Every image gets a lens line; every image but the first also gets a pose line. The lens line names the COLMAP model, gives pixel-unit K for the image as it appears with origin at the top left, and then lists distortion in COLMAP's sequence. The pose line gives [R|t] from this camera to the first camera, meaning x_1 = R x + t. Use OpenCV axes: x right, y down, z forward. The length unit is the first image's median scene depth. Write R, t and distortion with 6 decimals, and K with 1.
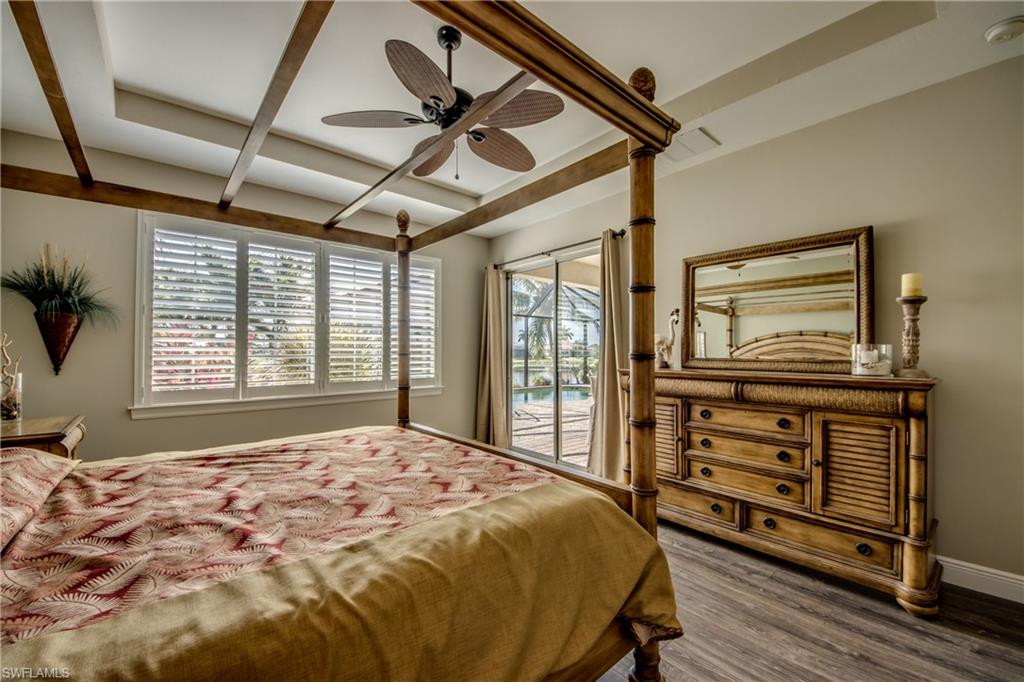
lens RADIAL K [[406.0, 0, 512.0], [0, 406.0, 341.0], [0, 0, 1]] dist [0.000478, -0.000063]
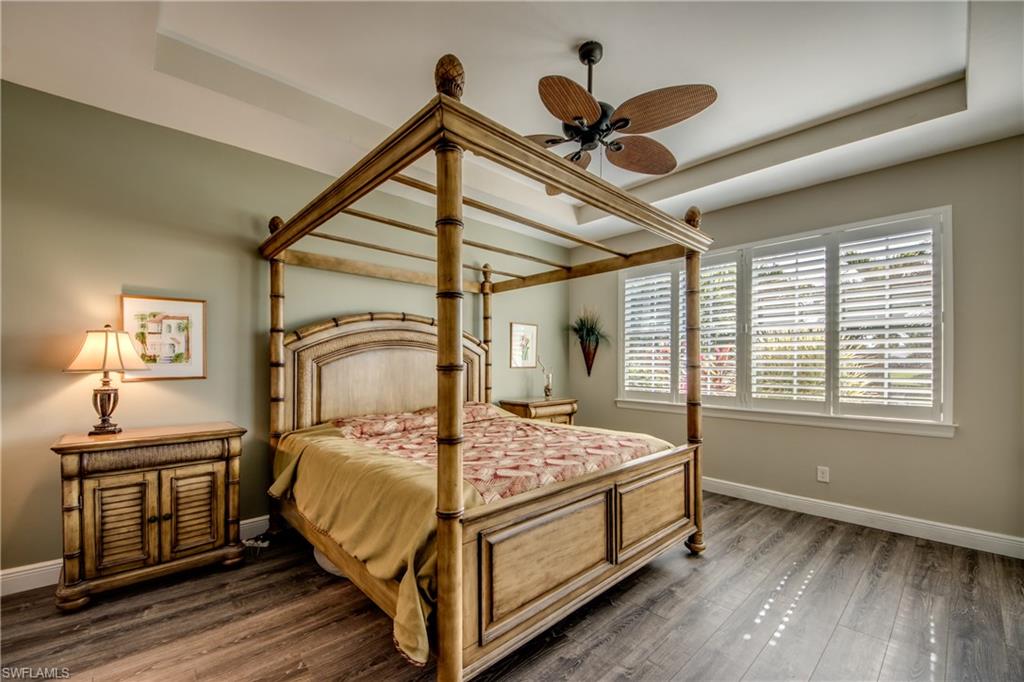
lens RADIAL K [[413.9, 0, 511.9], [0, 413.9, 363.4], [0, 0, 1]] dist [0.000086, -0.000040]
pose [[0.031773, 0.002132, -0.999493, 0.381080], [0.023944, 0.999709, 0.002893, 0.007703], [0.999208, -0.024024, 0.031713, 0.338674]]
